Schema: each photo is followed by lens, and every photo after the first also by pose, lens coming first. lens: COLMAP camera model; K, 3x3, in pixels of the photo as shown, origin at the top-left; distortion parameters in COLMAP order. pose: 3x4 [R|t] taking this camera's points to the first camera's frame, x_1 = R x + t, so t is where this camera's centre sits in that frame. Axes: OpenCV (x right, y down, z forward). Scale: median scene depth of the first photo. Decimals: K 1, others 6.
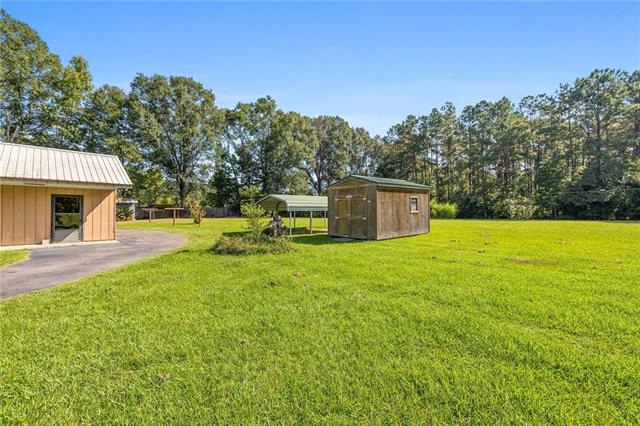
lens RADIAL K [[261.9, 0, 320.6], [0, 261.9, 208.8], [0, 0, 1]] dist [-0.002650, -0.000270]
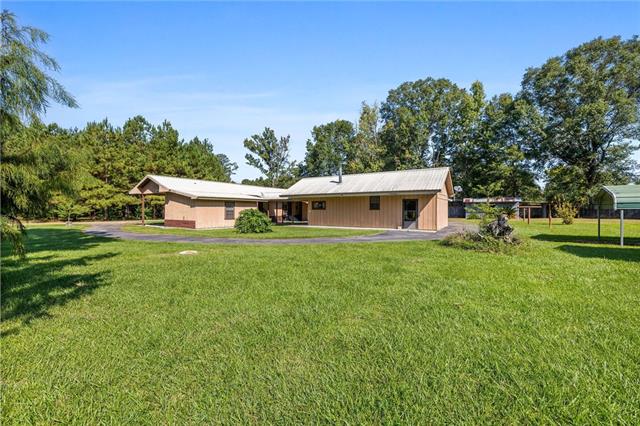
lens RADIAL K [[261.9, 0, 320.5], [0, 261.9, 211.1], [0, 0, 1]] dist [-0.002650, -0.000270]
pose [[0.200773, 0.006089, -0.979619, 0.389092], [0.008591, 0.999931, 0.007976, 0.001925], [0.979600, -0.010018, 0.200707, 0.127990]]
